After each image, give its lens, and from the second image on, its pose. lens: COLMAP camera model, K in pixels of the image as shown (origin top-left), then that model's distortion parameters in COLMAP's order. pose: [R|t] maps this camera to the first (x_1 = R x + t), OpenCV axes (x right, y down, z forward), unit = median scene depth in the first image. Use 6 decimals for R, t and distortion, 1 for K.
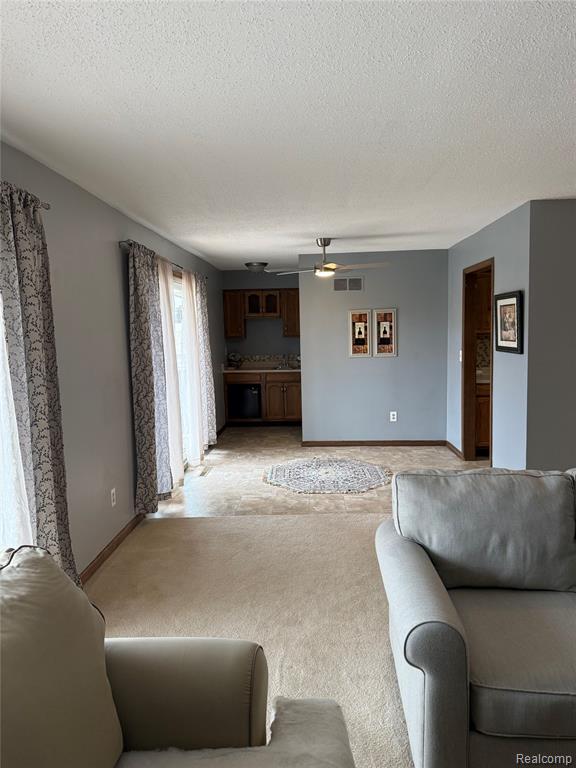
lens RADIAL K [[547.5, 0, 288.0], [0, 547.5, 384.0], [0, 0, 1]] dist [0.106595, -0.145416]
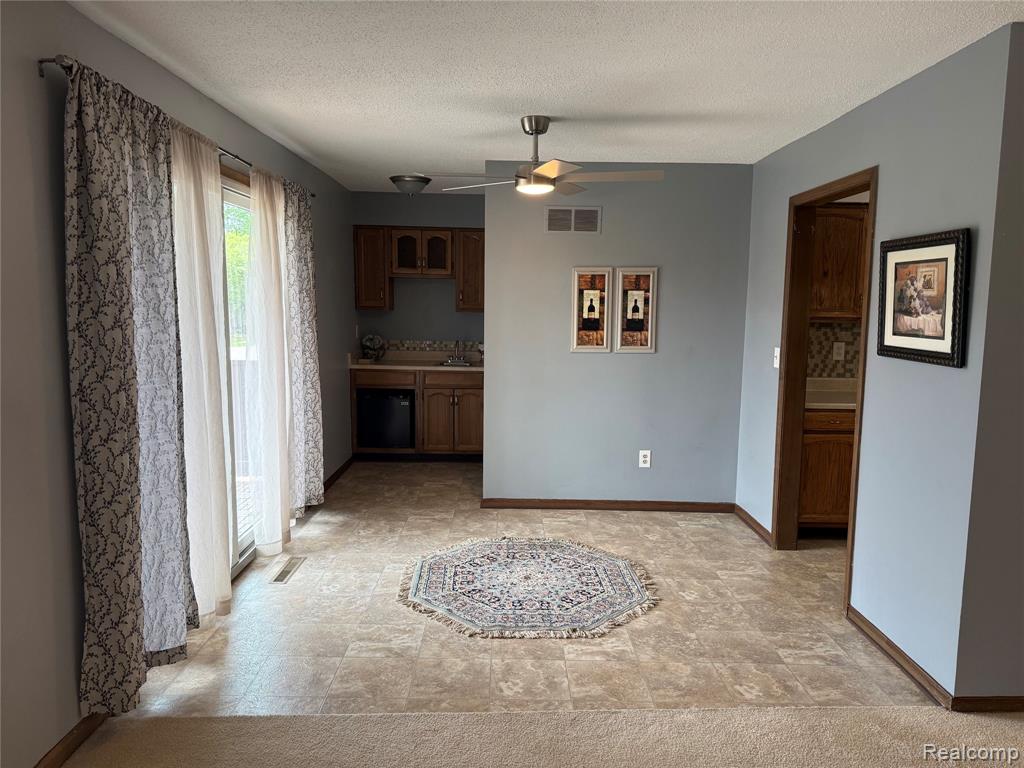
lens RADIAL K [[730.1, 0, 512.1], [0, 730.1, 388.5], [0, 0, 1]] dist [0.106595, -0.145416]
pose [[0.997697, 0.030191, 0.060744, 0.008267], [-0.031351, 0.999342, 0.018239, -0.024497], [-0.060153, -0.020102, 0.997987, 0.277366]]
